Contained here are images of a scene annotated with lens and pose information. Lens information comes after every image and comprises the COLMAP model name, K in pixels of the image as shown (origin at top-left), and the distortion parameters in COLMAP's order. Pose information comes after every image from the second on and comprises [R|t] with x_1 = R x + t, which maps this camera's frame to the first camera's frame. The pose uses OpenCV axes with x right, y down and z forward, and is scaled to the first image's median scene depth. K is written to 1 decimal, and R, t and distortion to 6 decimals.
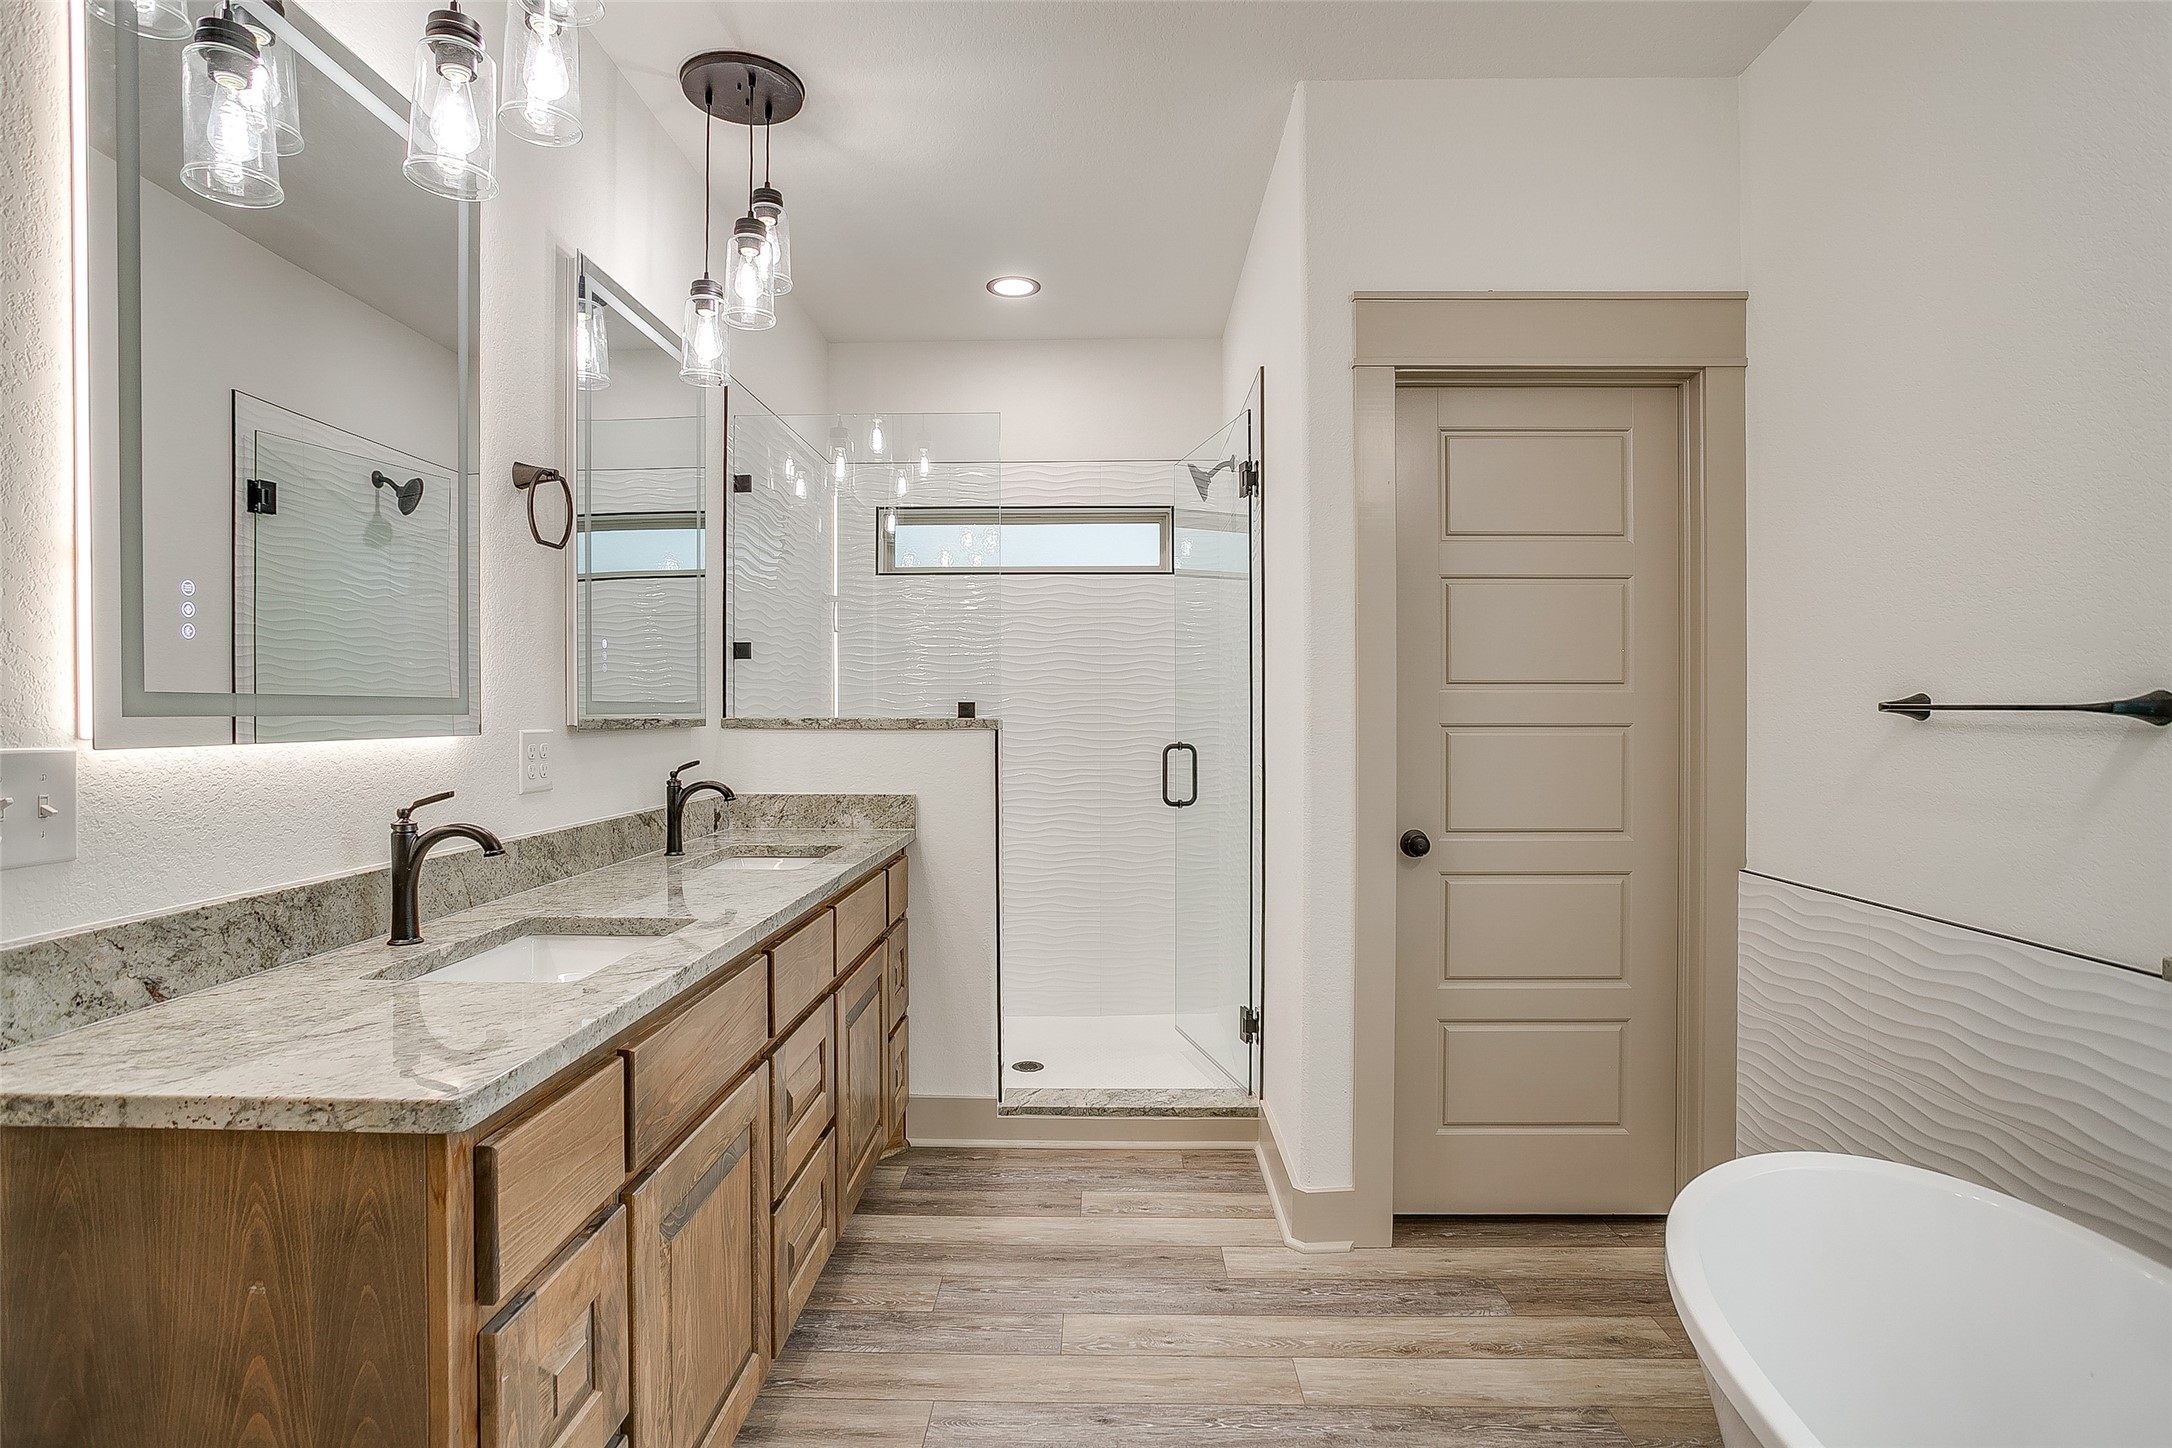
lens RADIAL K [[1105.6, 0, 1066.1], [0, 1105.6, 713.4], [0, 0, 1]] dist [-0.057341, 0.031235]
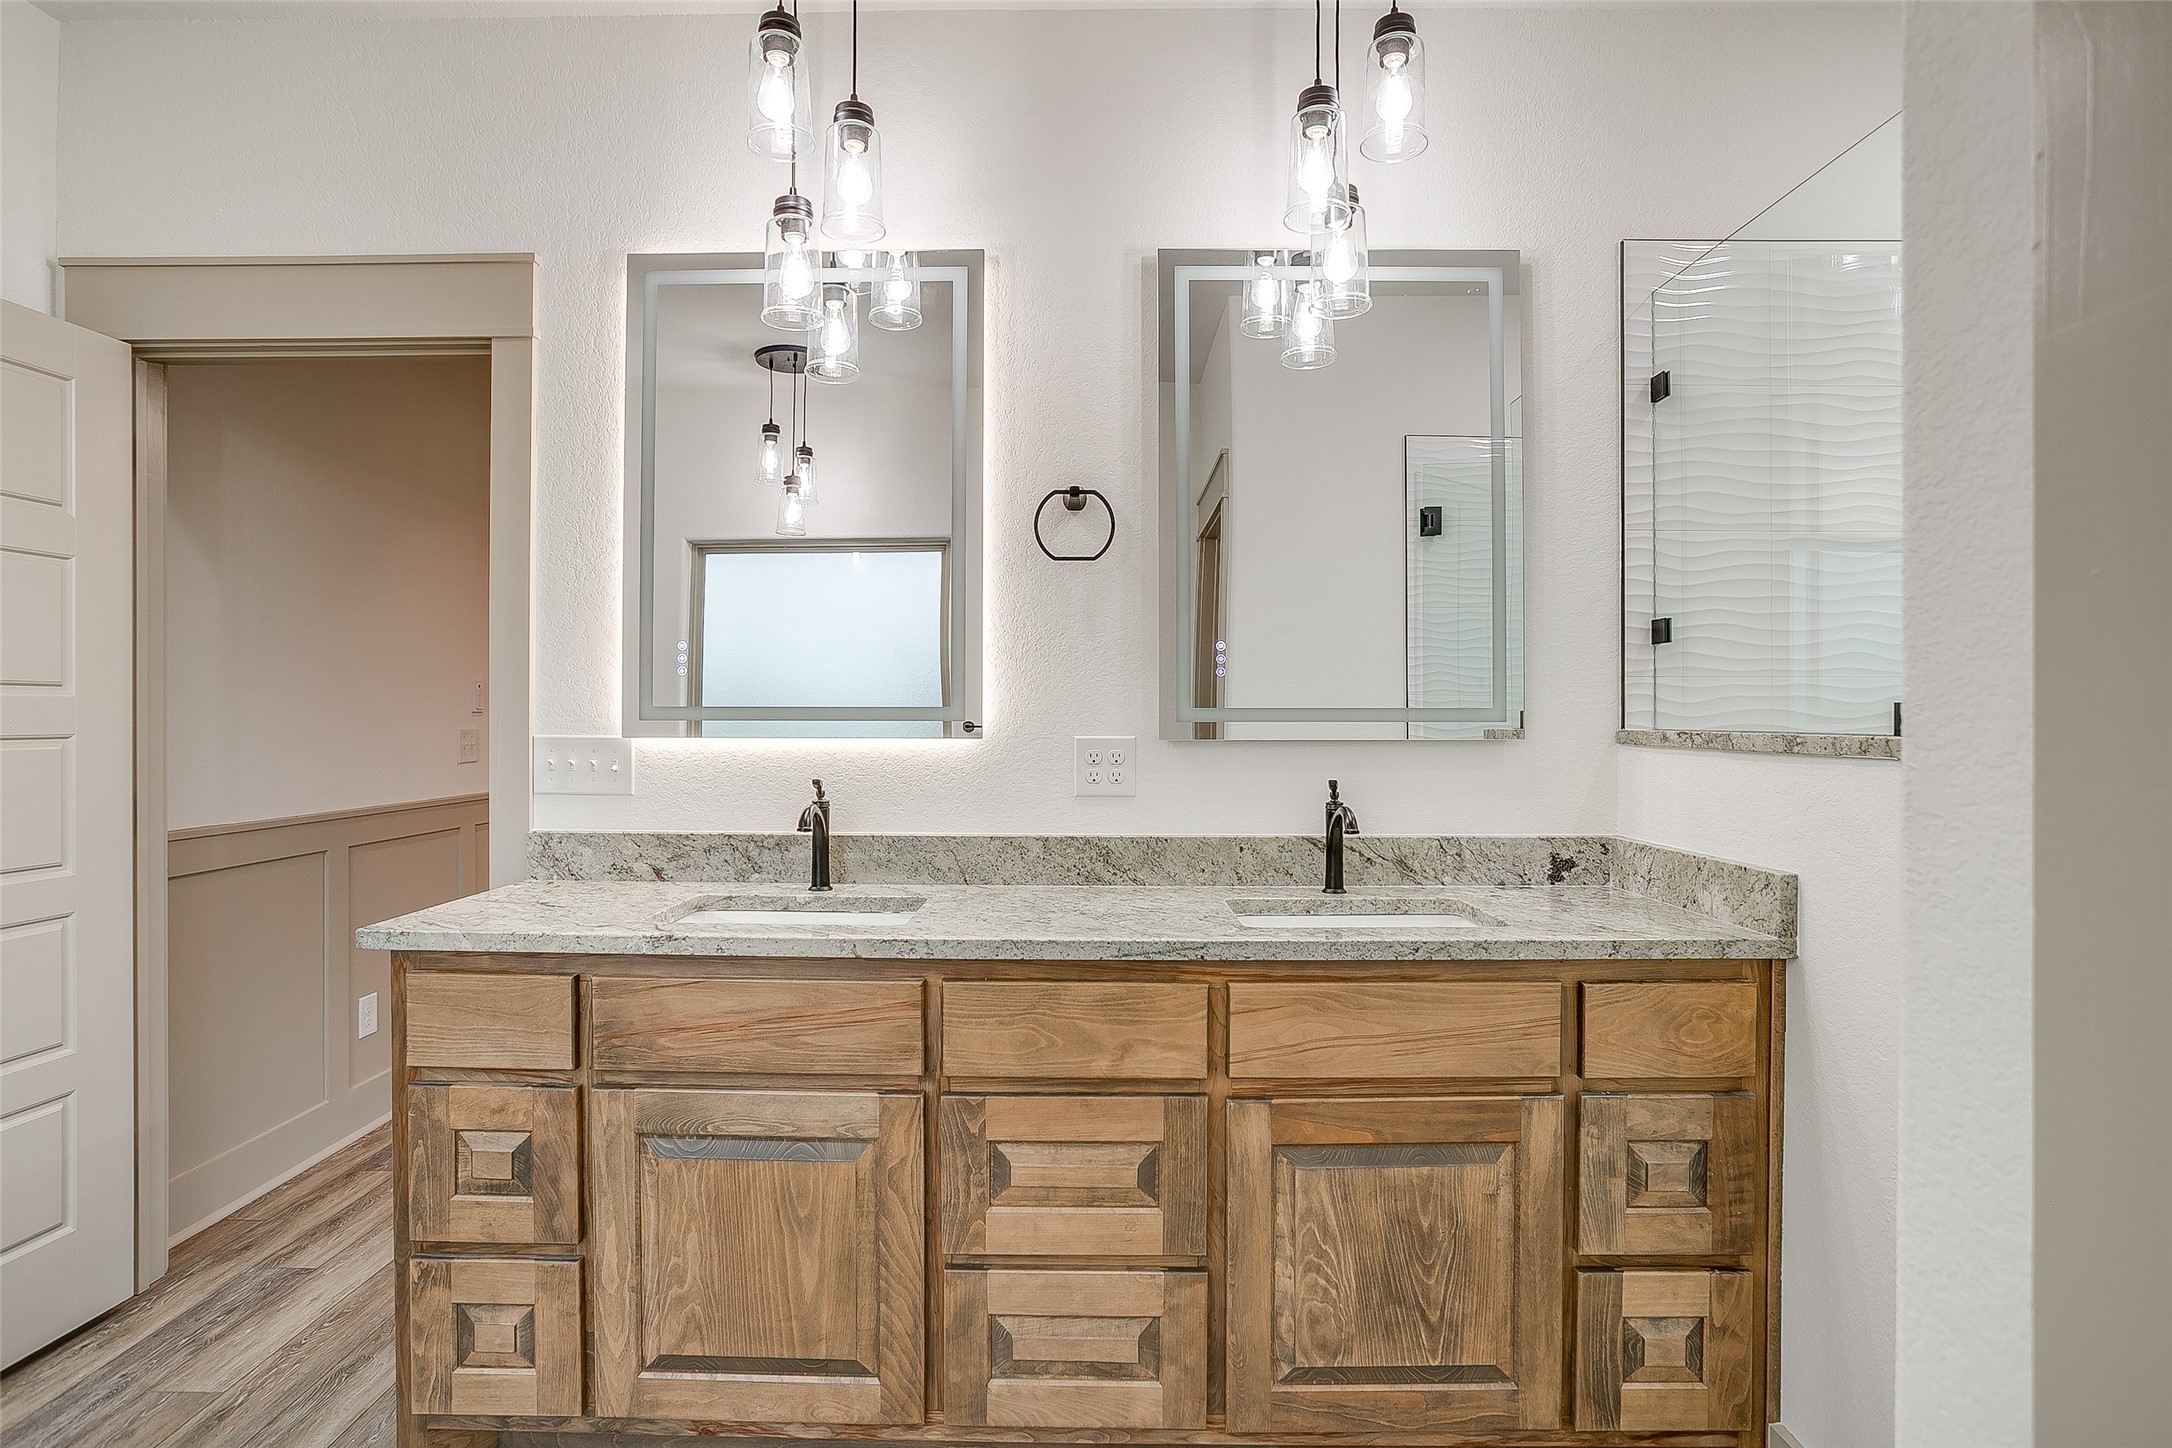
lens RADIAL K [[1105.6, 0, 1065.4], [0, 1105.6, 709.5], [0, 0, 1]] dist [-0.057341, 0.031235]
pose [[0.023212, -0.002590, -0.999727, 0.470605], [-0.002830, 0.999992, -0.002656, -0.005972], [0.999727, 0.002891, 0.023205, 0.778305]]
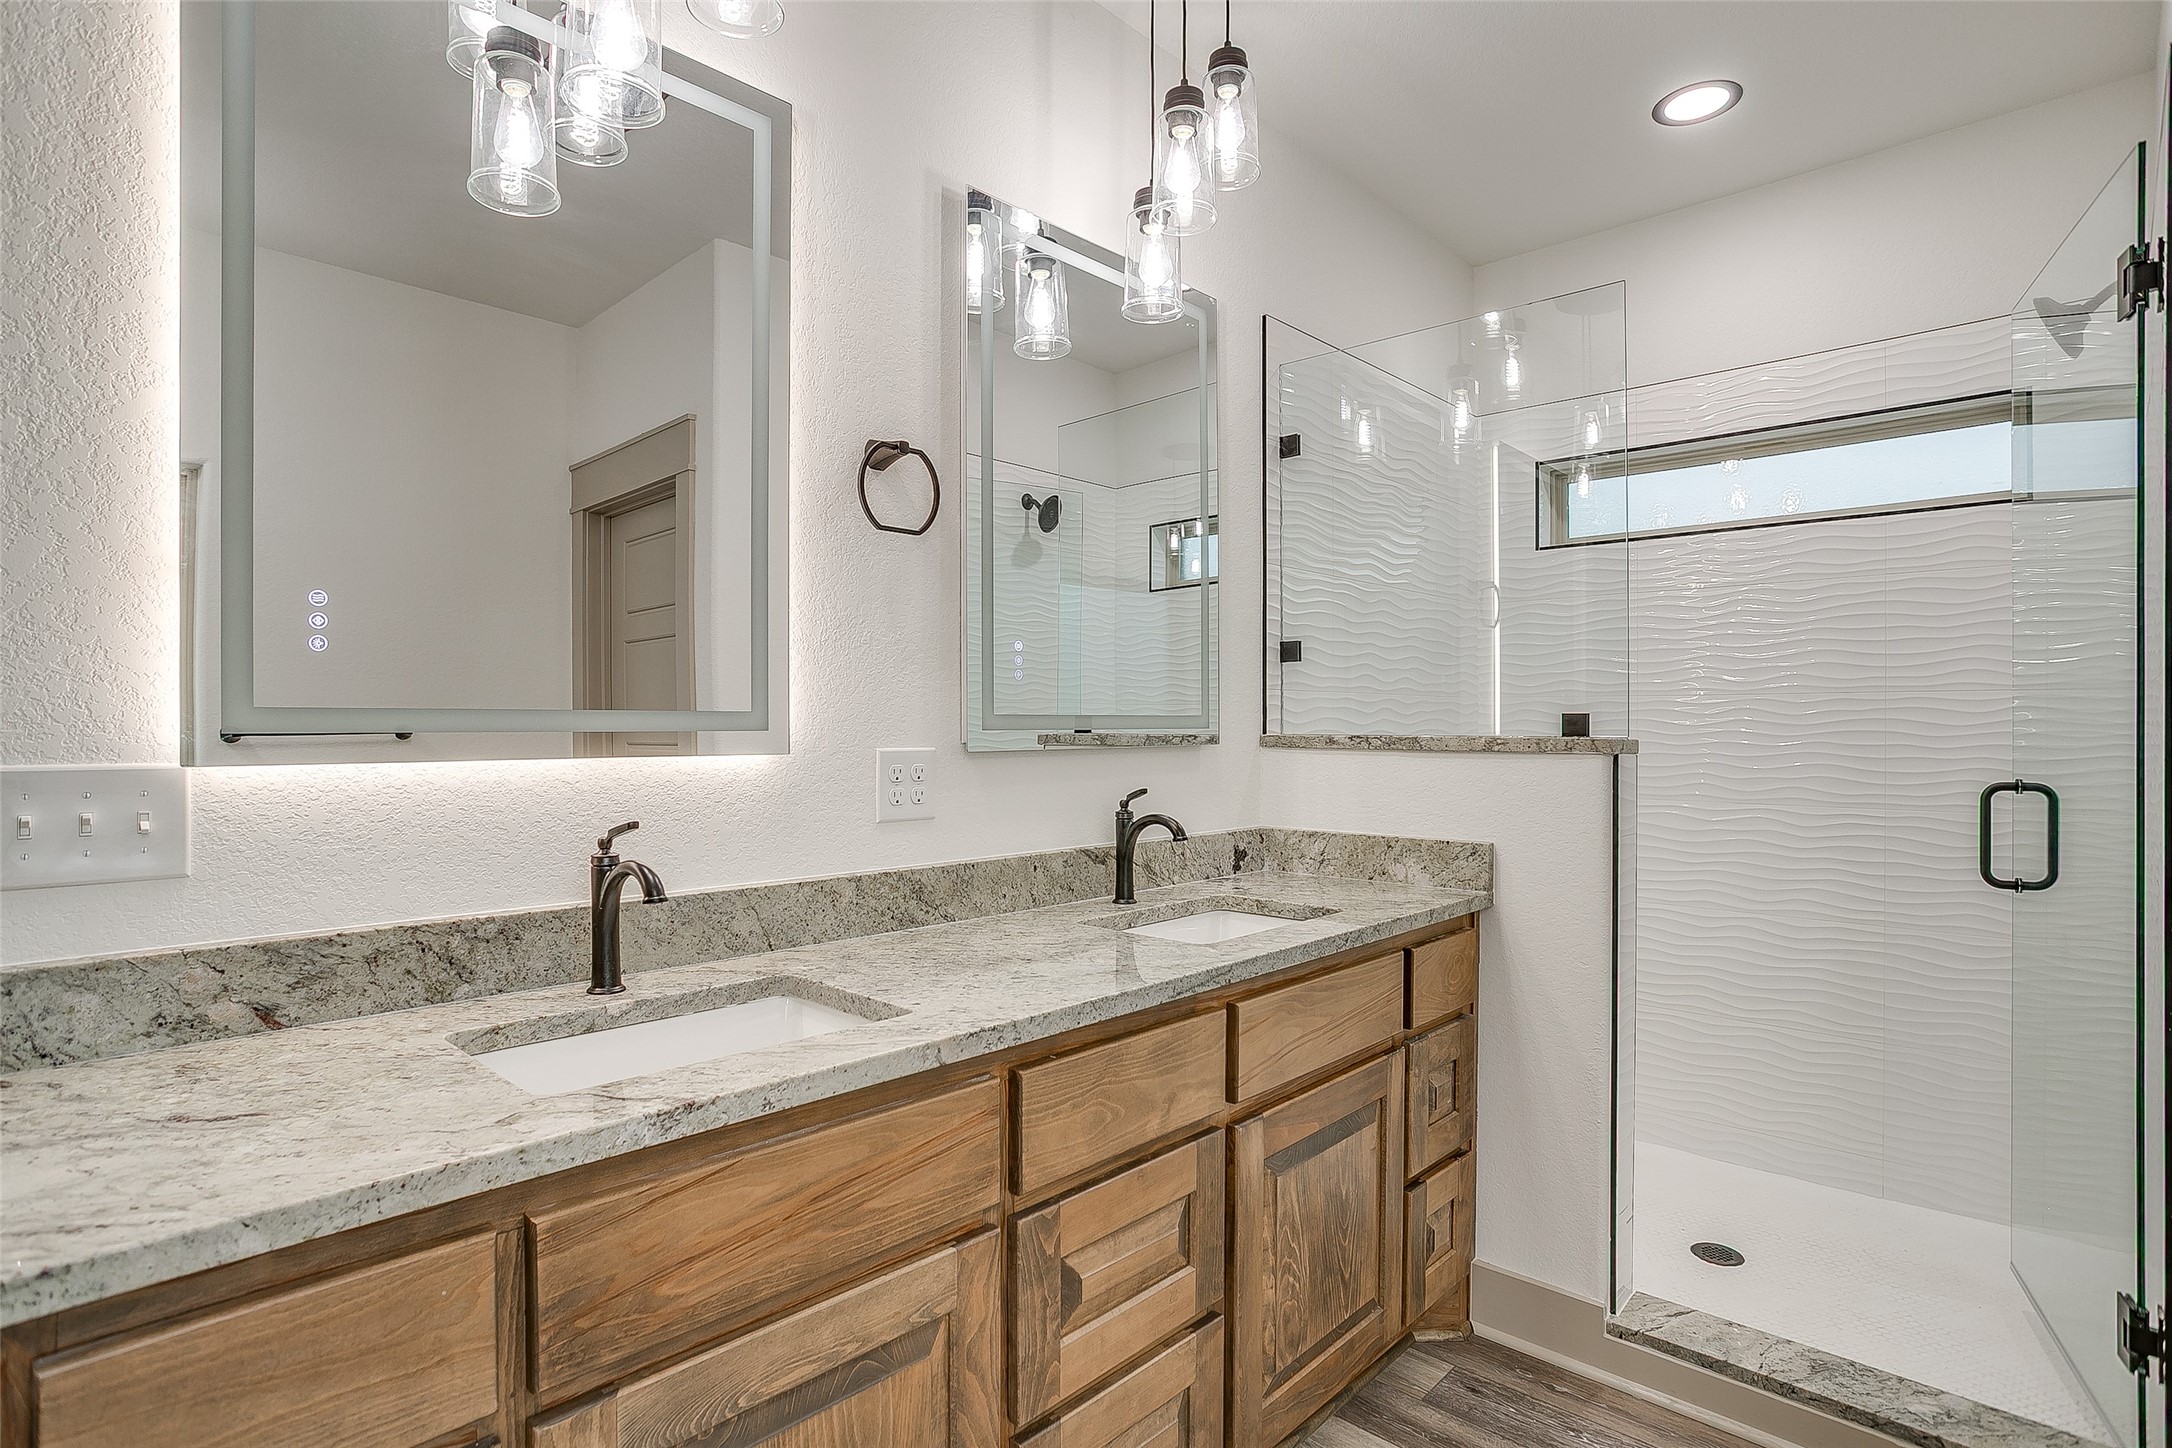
lens RADIAL K [[1105.6, 0, 1075.0], [0, 1105.6, 723.3], [0, 0, 1]] dist [-0.057341, 0.031235]
pose [[0.749290, 0.002639, -0.662237, 0.159093], [-0.003403, 0.999994, 0.000135, -0.003945], [0.662233, 0.002153, 0.749295, 0.359891]]
